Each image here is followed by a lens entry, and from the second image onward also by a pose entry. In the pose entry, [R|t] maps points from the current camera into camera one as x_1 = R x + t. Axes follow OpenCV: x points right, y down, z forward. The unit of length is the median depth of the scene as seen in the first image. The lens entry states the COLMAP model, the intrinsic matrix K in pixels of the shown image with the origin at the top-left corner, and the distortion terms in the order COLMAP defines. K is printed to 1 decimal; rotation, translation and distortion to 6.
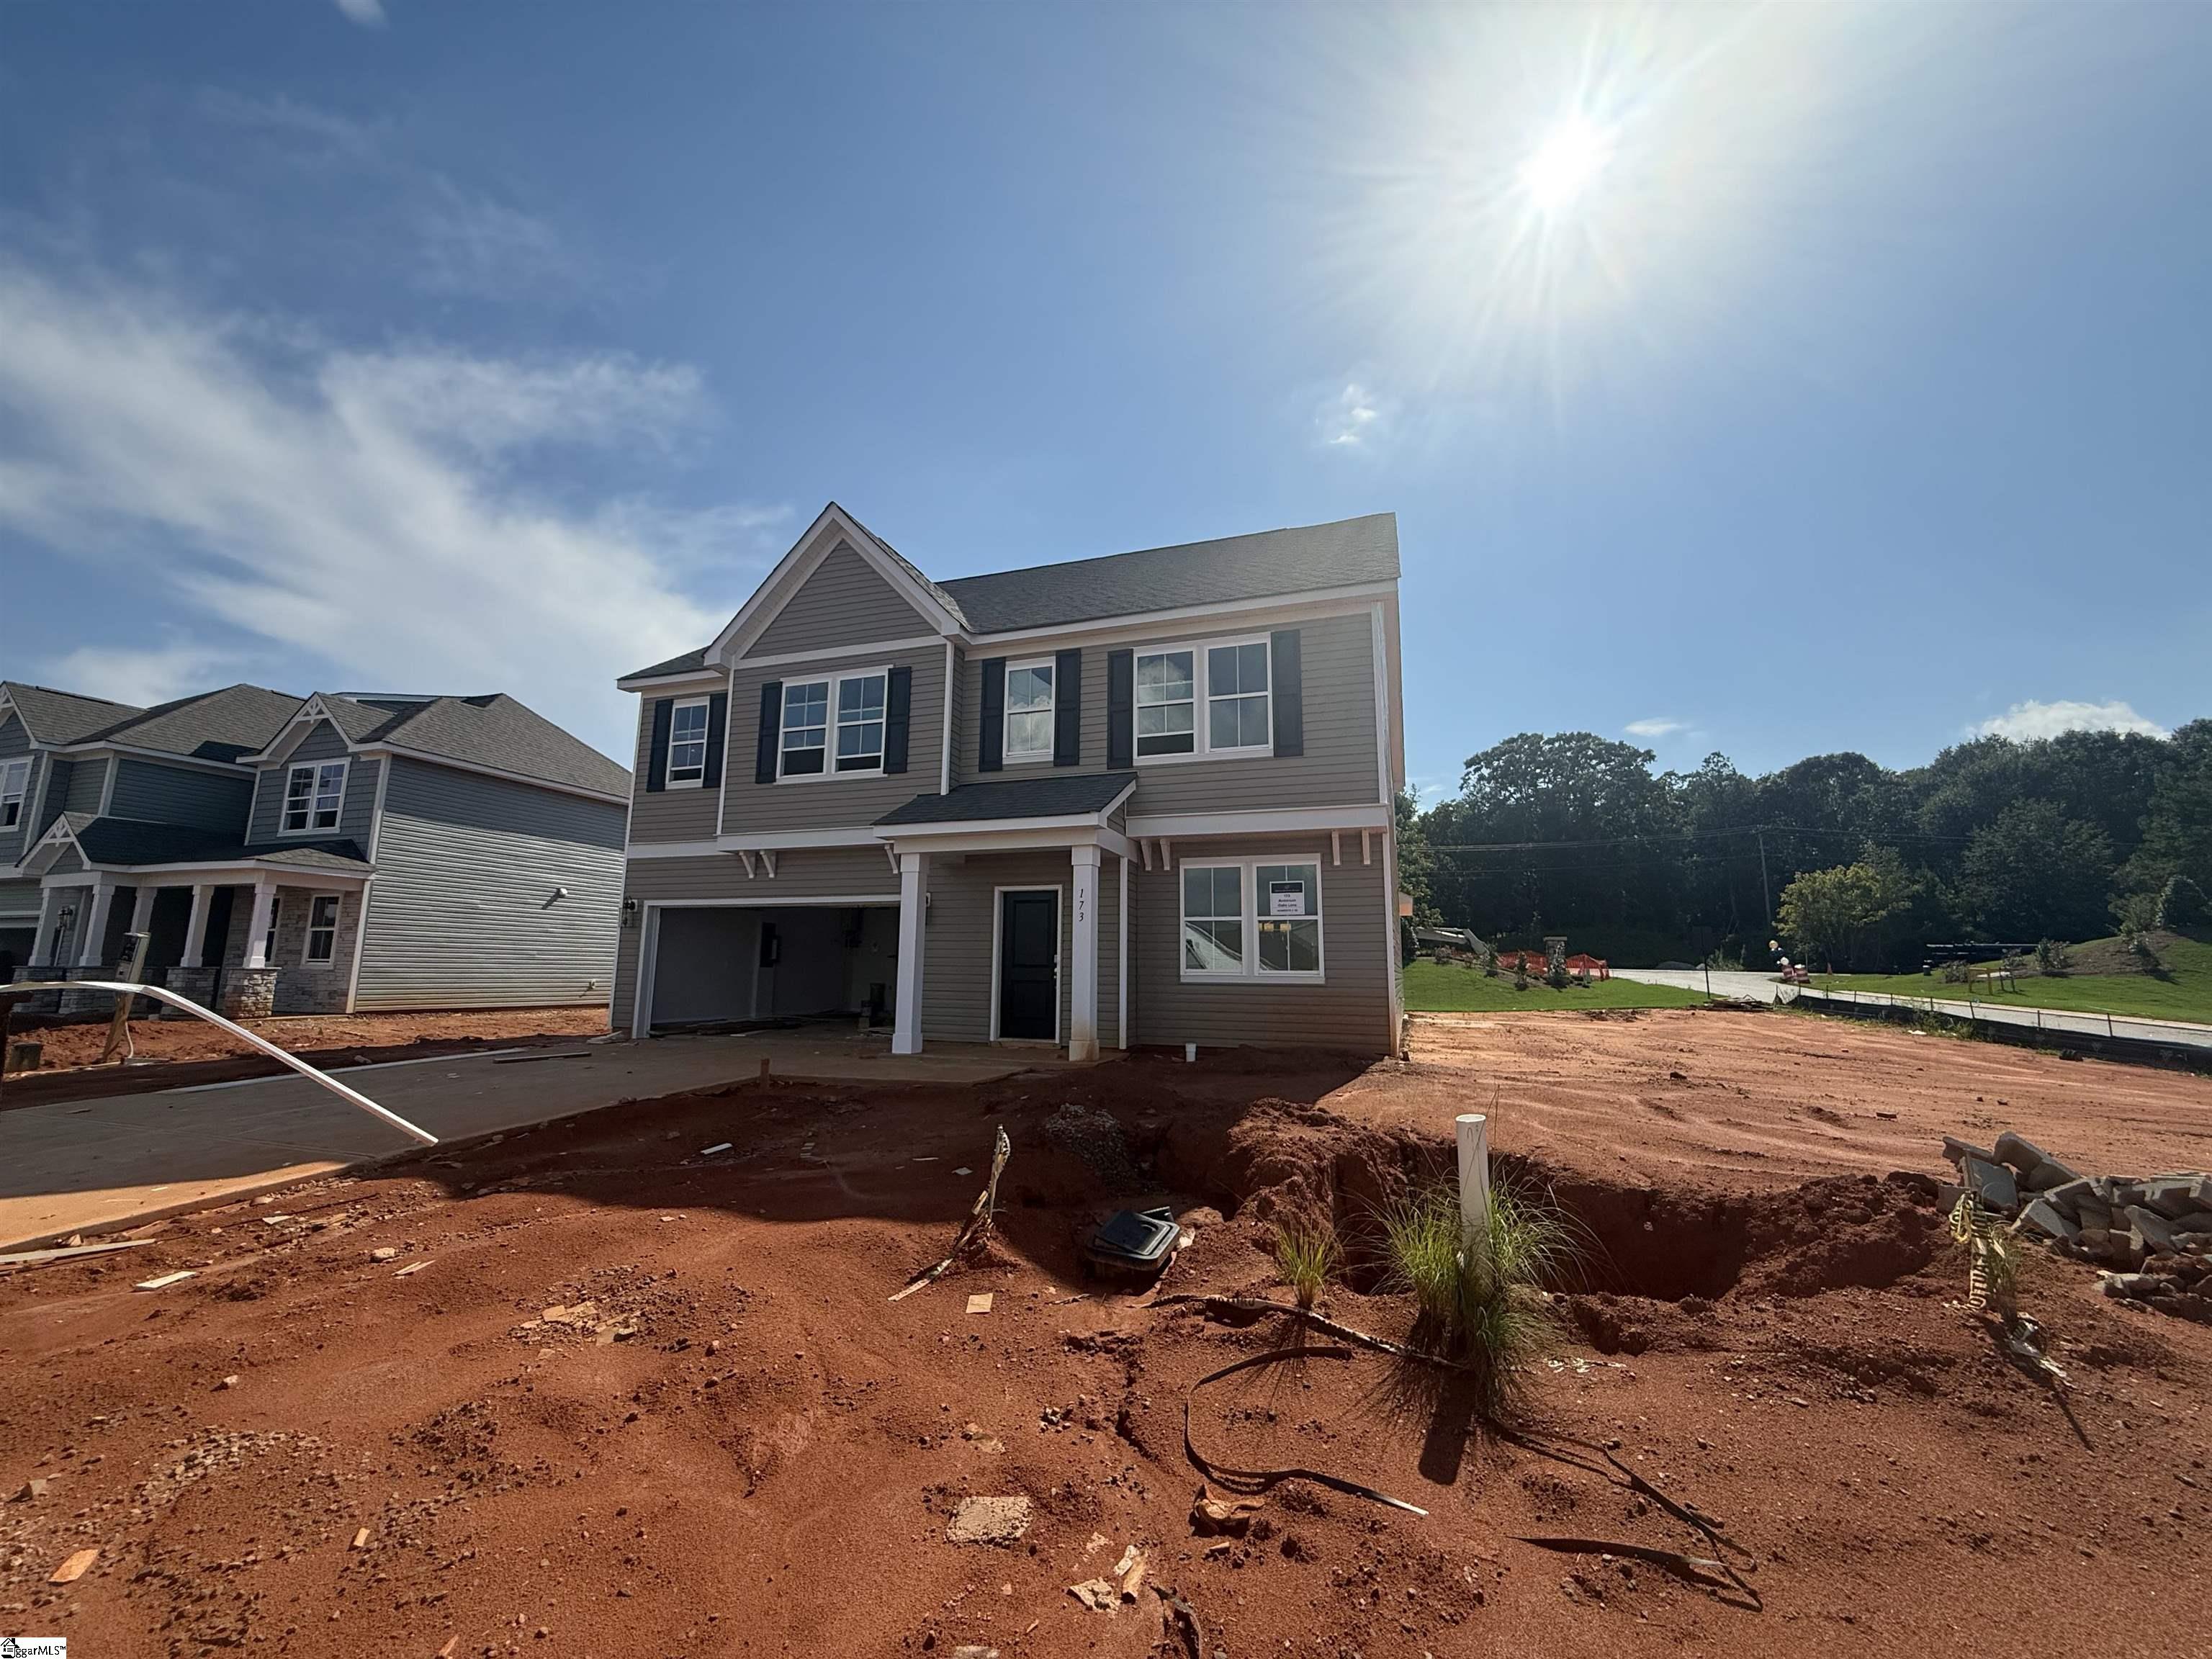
lens RADIAL K [[892.0, 0, 1099.9], [0, 892.0, 829.1], [0, 0, 1]] dist [-0.005959, 0.000146]
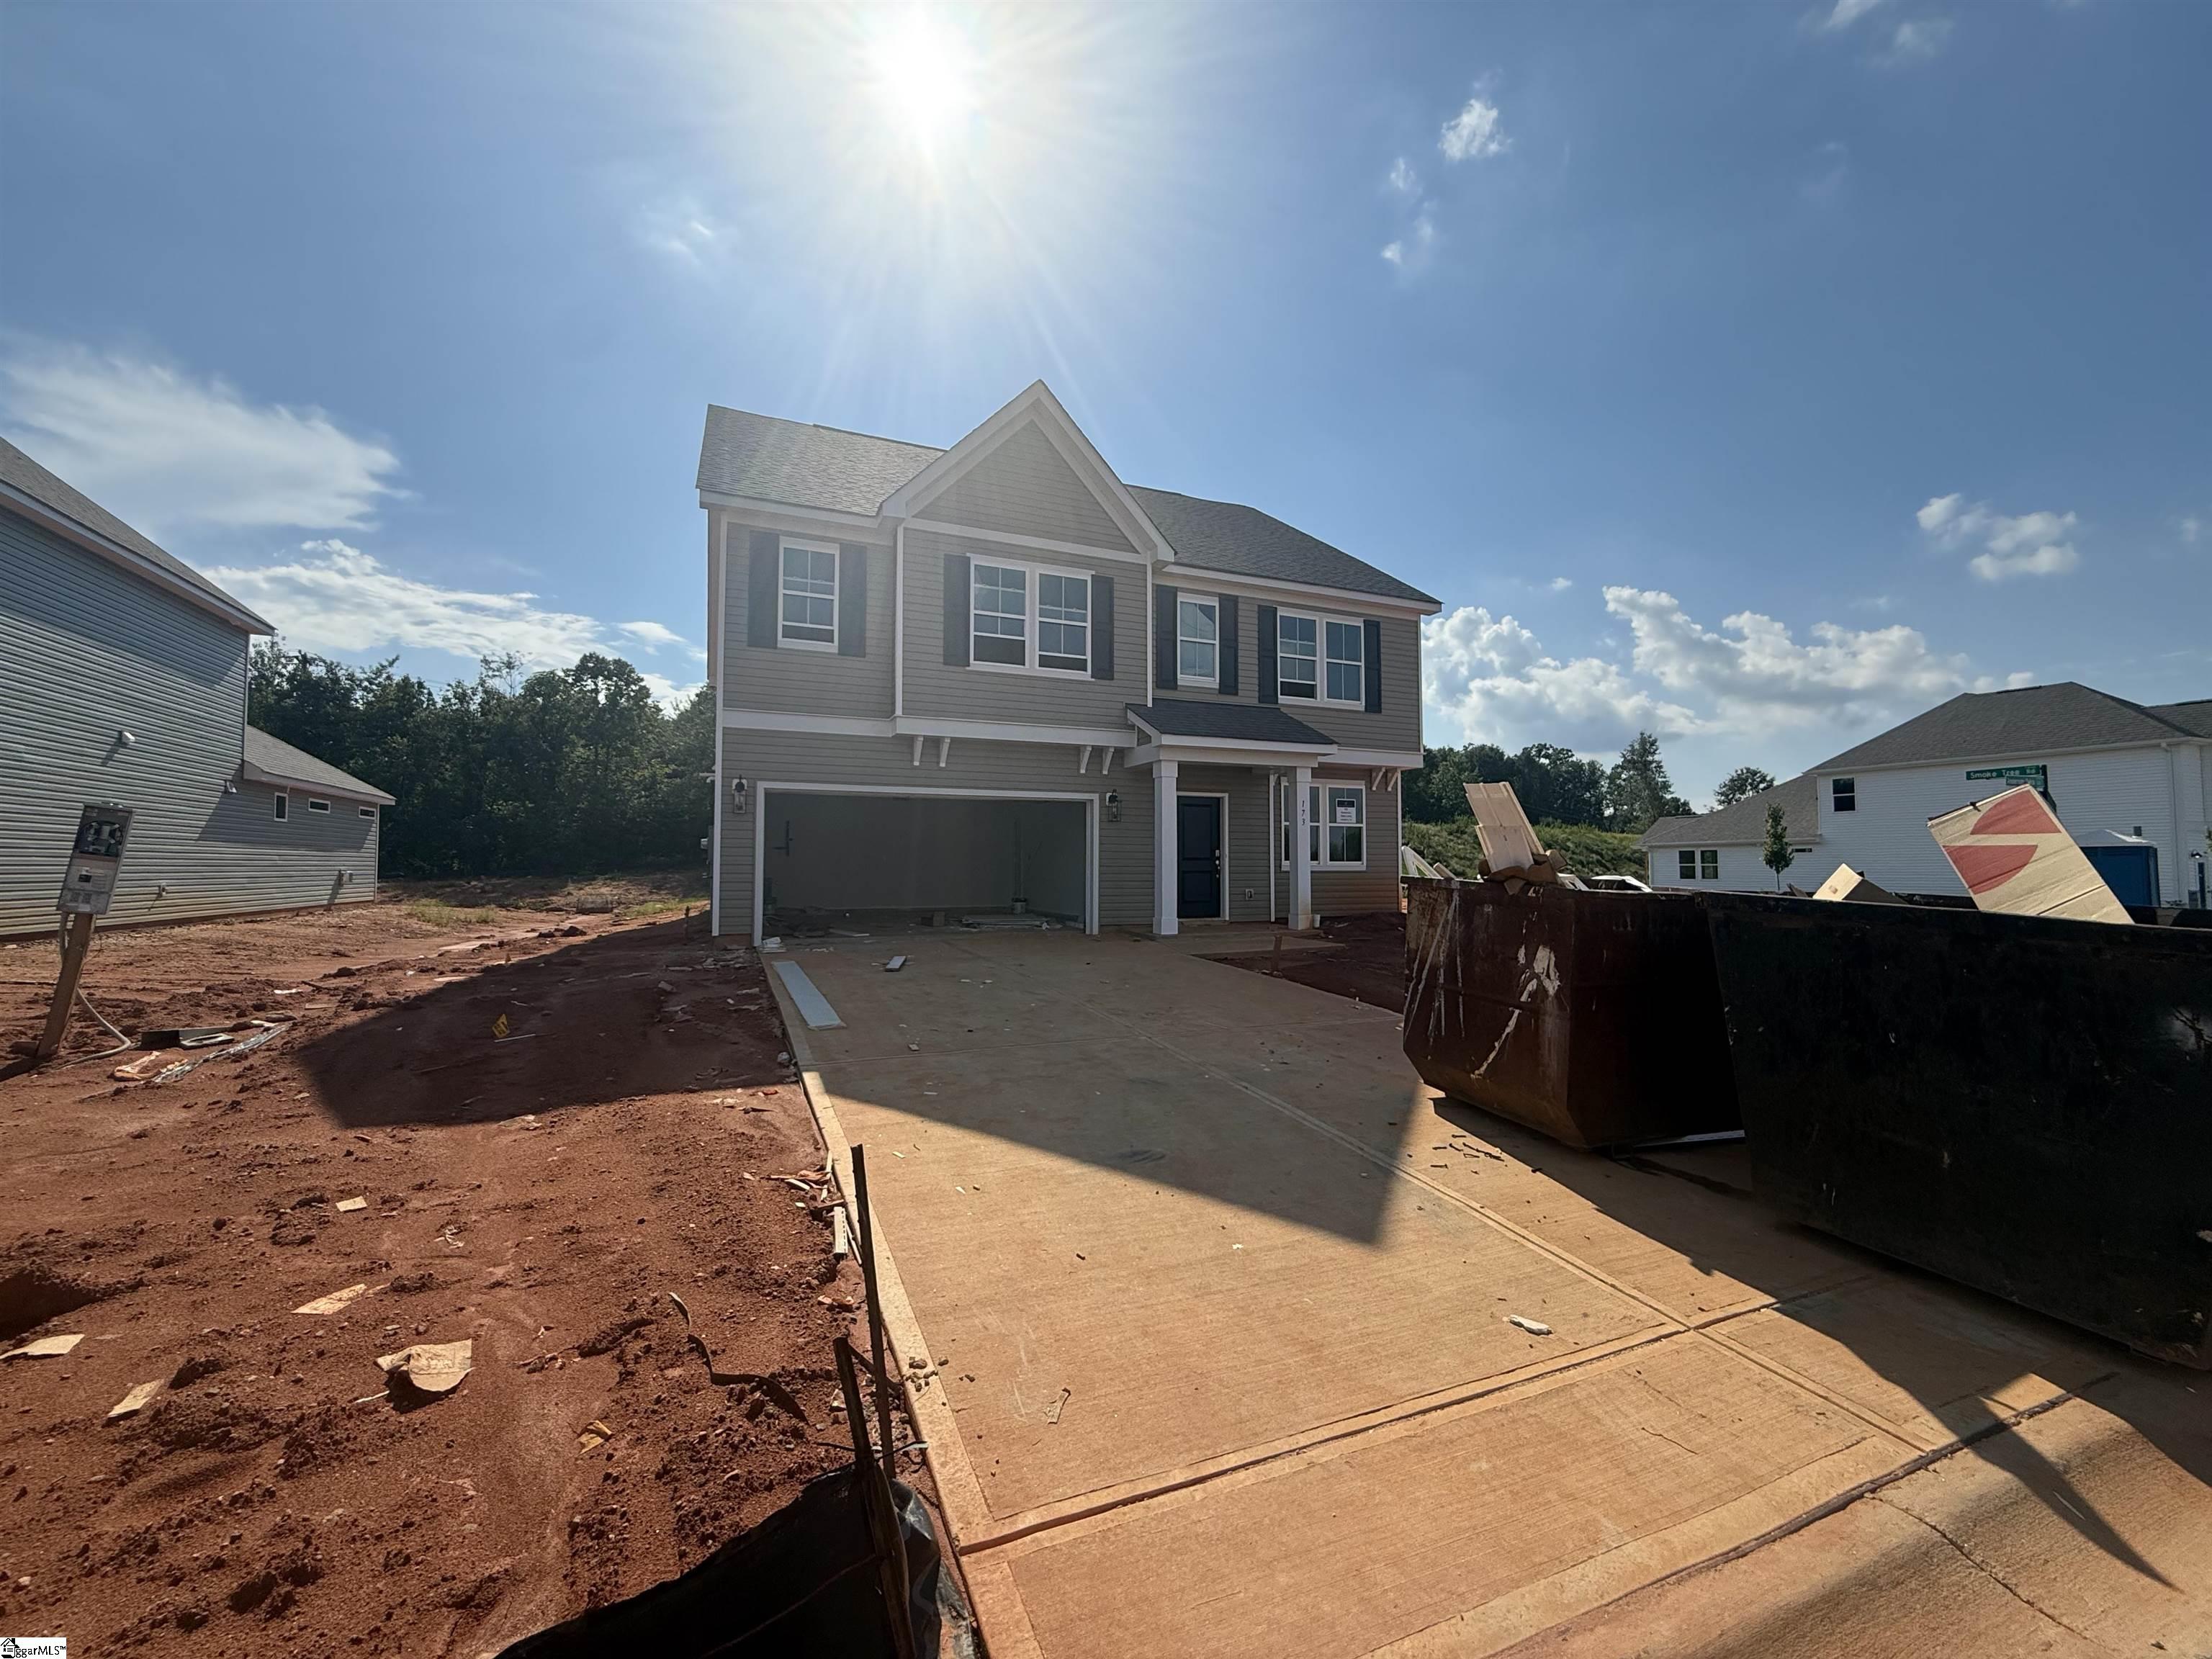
lens RADIAL K [[892.0, 0, 1102.6], [0, 892.0, 830.1], [0, 0, 1]] dist [-0.005959, 0.000146]
pose [[0.736377, 0.019504, 0.676290, -0.944335], [-0.102004, 0.991359, 0.082477, 0.027646], [-0.668838, -0.129719, 0.732004, 0.203612]]
